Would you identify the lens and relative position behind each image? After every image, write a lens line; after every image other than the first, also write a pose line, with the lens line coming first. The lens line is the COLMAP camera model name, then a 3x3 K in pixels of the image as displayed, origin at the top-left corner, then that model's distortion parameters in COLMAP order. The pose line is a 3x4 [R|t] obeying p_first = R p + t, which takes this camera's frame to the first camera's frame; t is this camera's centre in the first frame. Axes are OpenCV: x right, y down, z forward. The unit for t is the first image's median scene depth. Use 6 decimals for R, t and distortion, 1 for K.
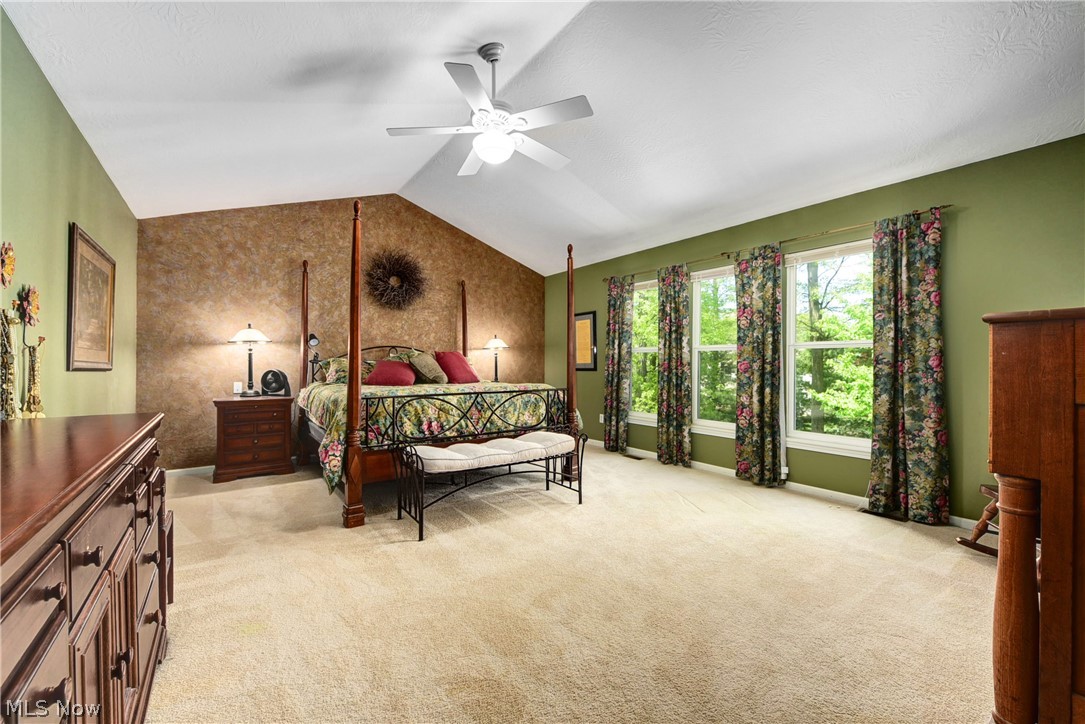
lens RADIAL K [[434.5, 0, 542.2], [0, 434.5, 361.4], [0, 0, 1]] dist [-0.010903, -0.000068]
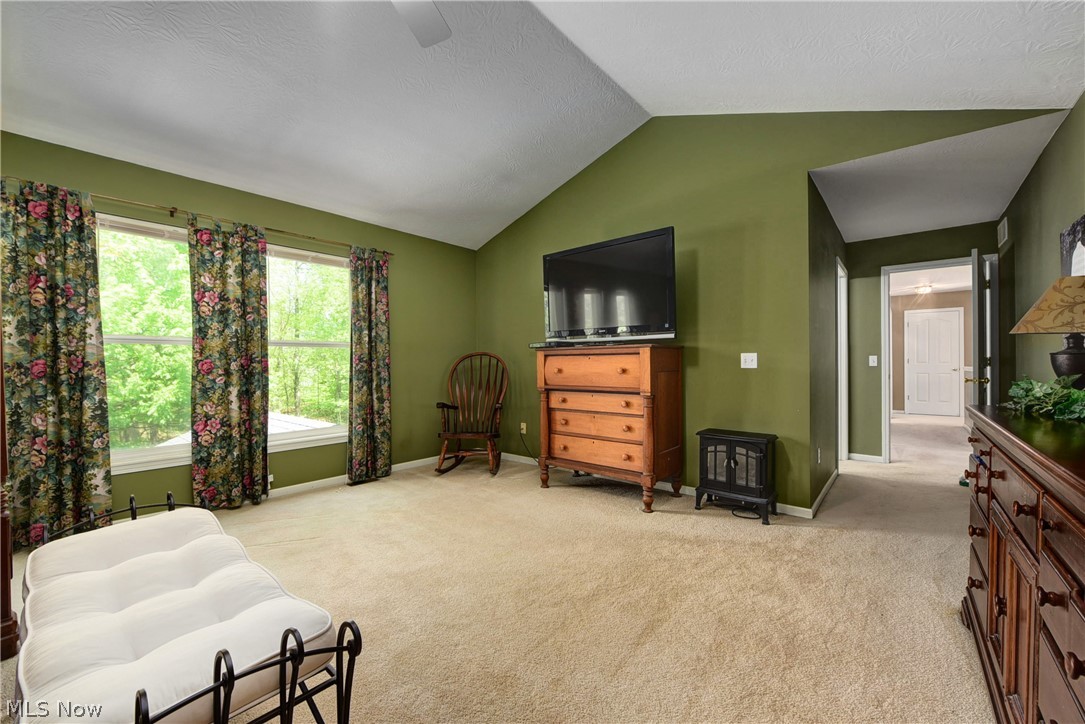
lens RADIAL K [[434.5, 0, 543.7], [0, 434.5, 365.0], [0, 0, 1]] dist [-0.010903, -0.000068]
pose [[-0.247440, -0.011936, 0.968830, -0.546150], [-0.001008, 0.999927, 0.012062, -0.001534], [-0.968903, 0.002008, -0.247434, 0.768420]]
